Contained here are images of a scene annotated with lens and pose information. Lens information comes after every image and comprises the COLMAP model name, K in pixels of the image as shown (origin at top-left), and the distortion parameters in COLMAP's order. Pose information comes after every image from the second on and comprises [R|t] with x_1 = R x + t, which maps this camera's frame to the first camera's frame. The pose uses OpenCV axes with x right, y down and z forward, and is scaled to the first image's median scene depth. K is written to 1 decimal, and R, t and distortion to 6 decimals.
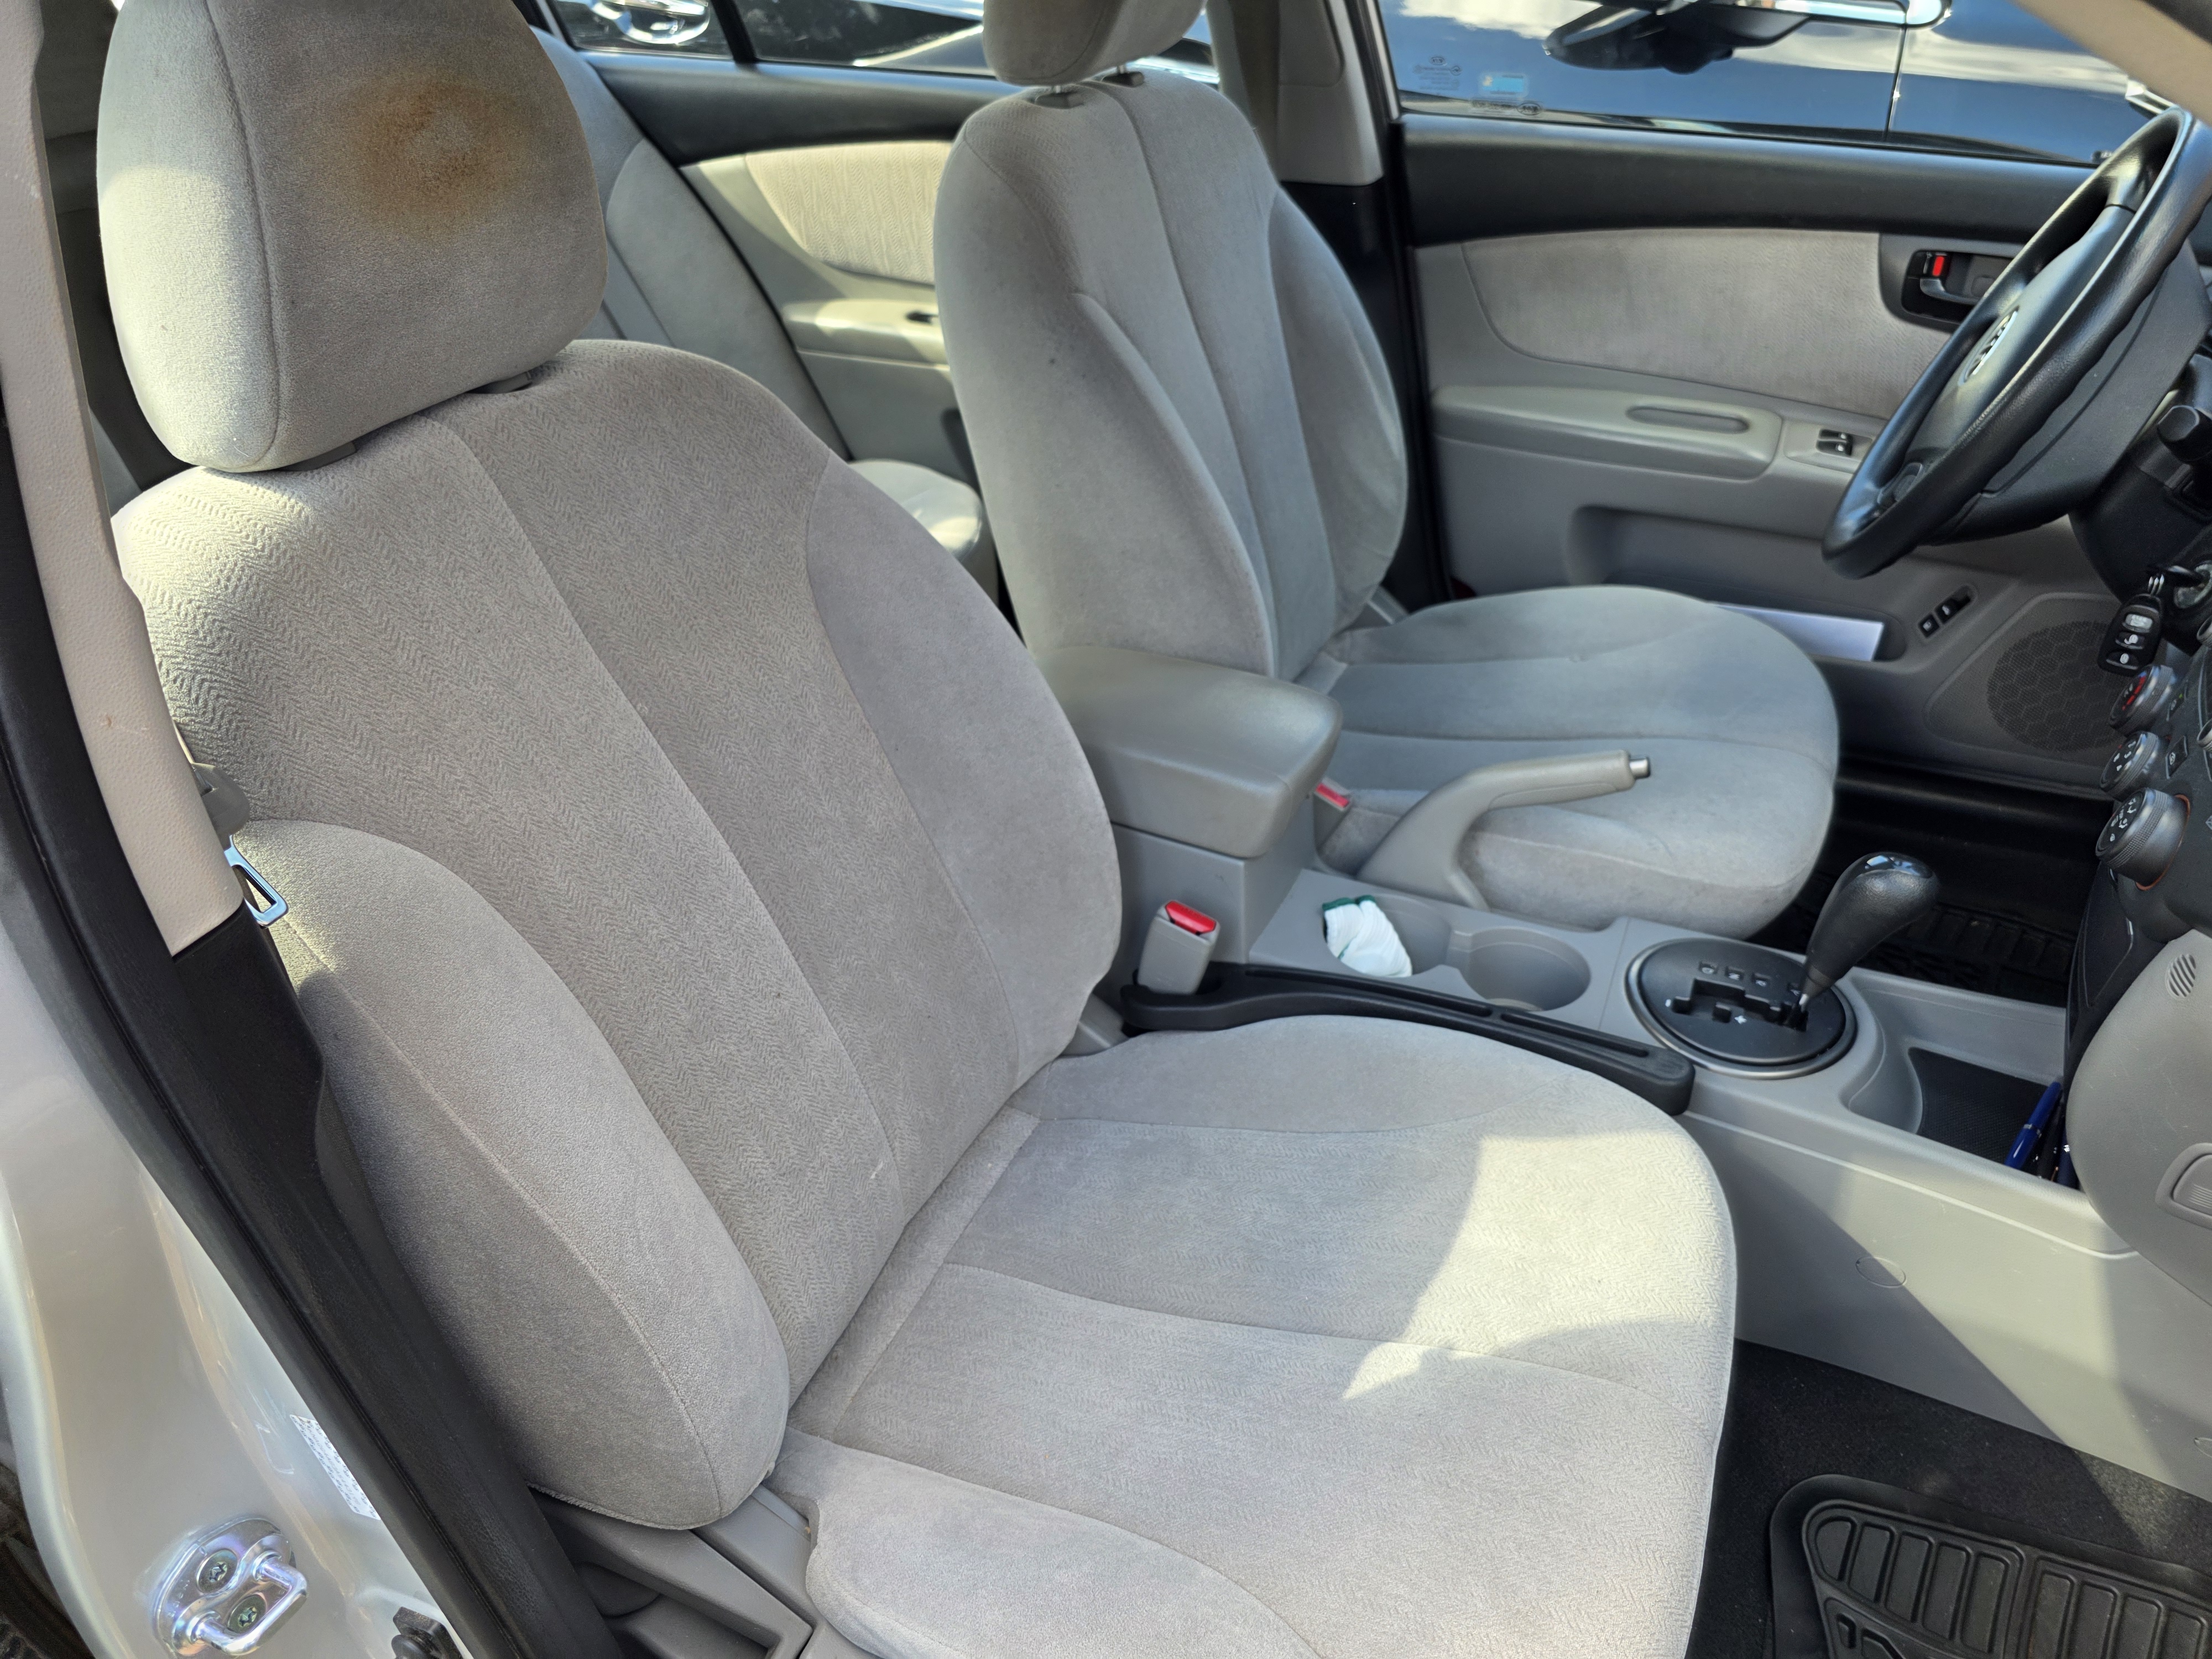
lens RADIAL K [[1544.7, 0, 1106.0], [0, 1544.7, 829.5], [0, 0, 1]] dist [0.003886, -0.034087]
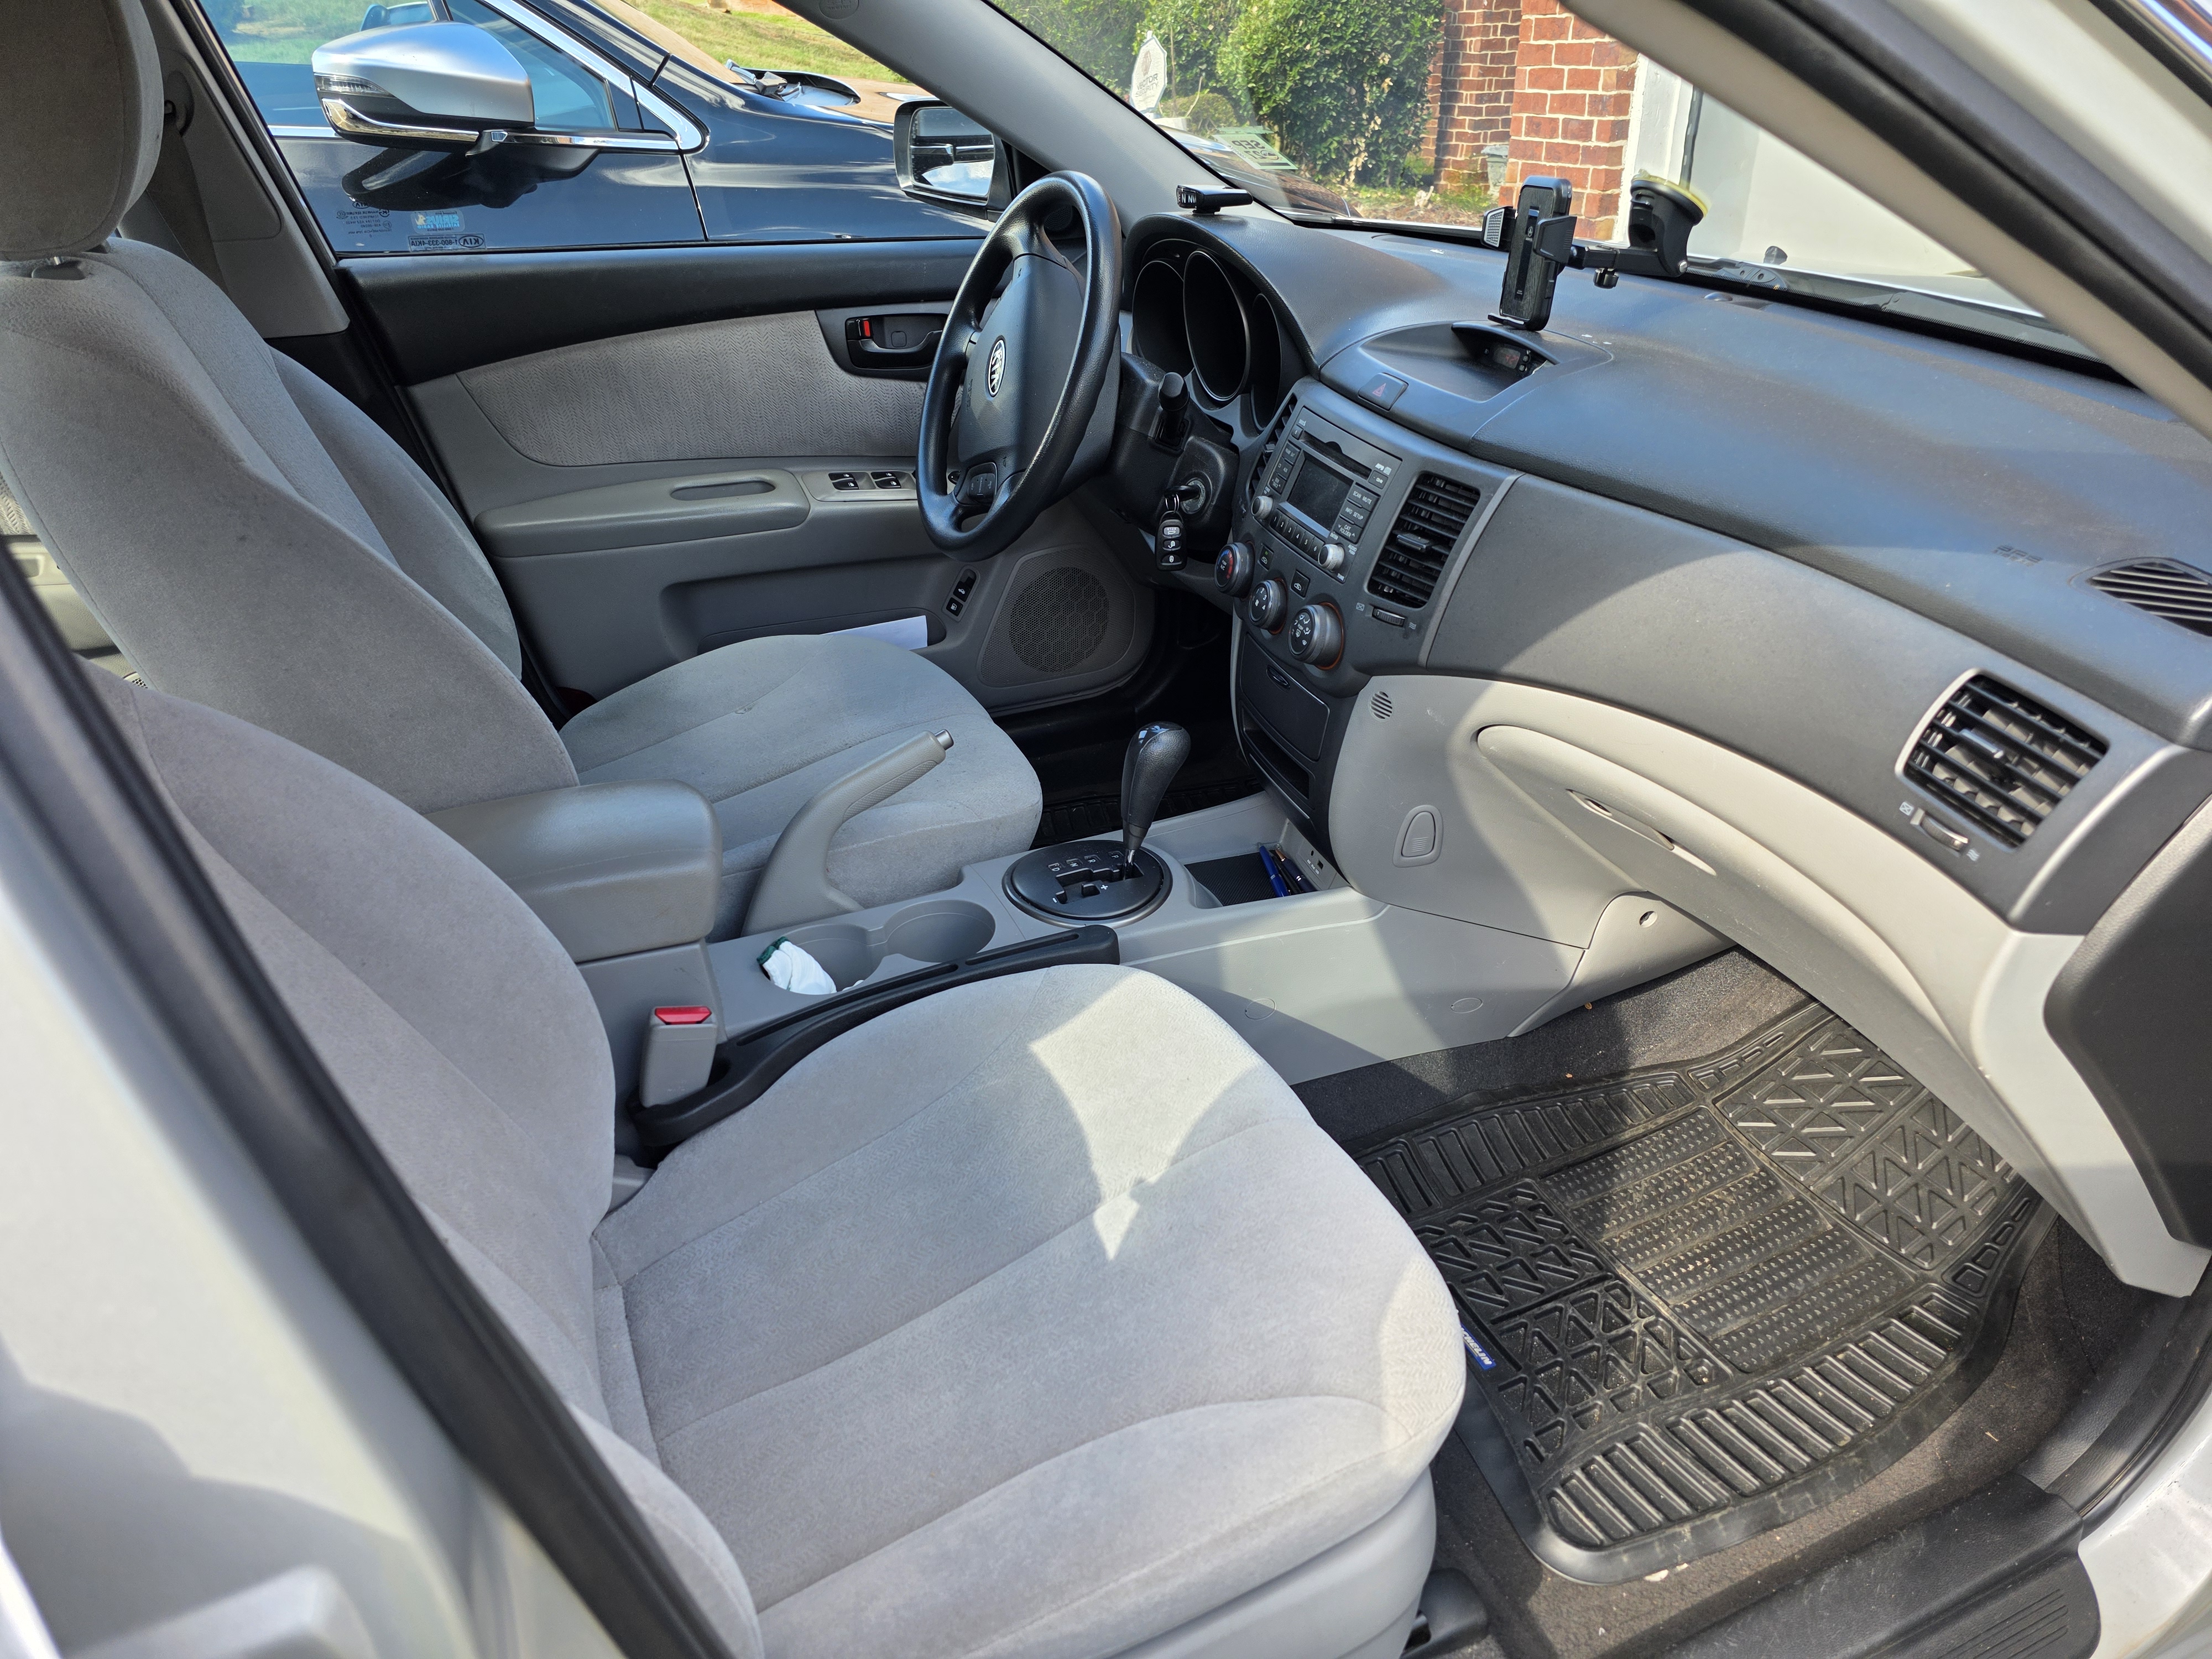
lens RADIAL K [[1488.1, 0, 1232.6], [0, 1488.1, 834.9], [0, 0, 1]] dist [0.004917, -0.038581]
pose [[0.612483, -0.361534, 0.702964, -0.345059], [0.406003, 0.906899, 0.112673, -0.011453], [-0.678252, 0.216396, 0.702244, 0.049487]]
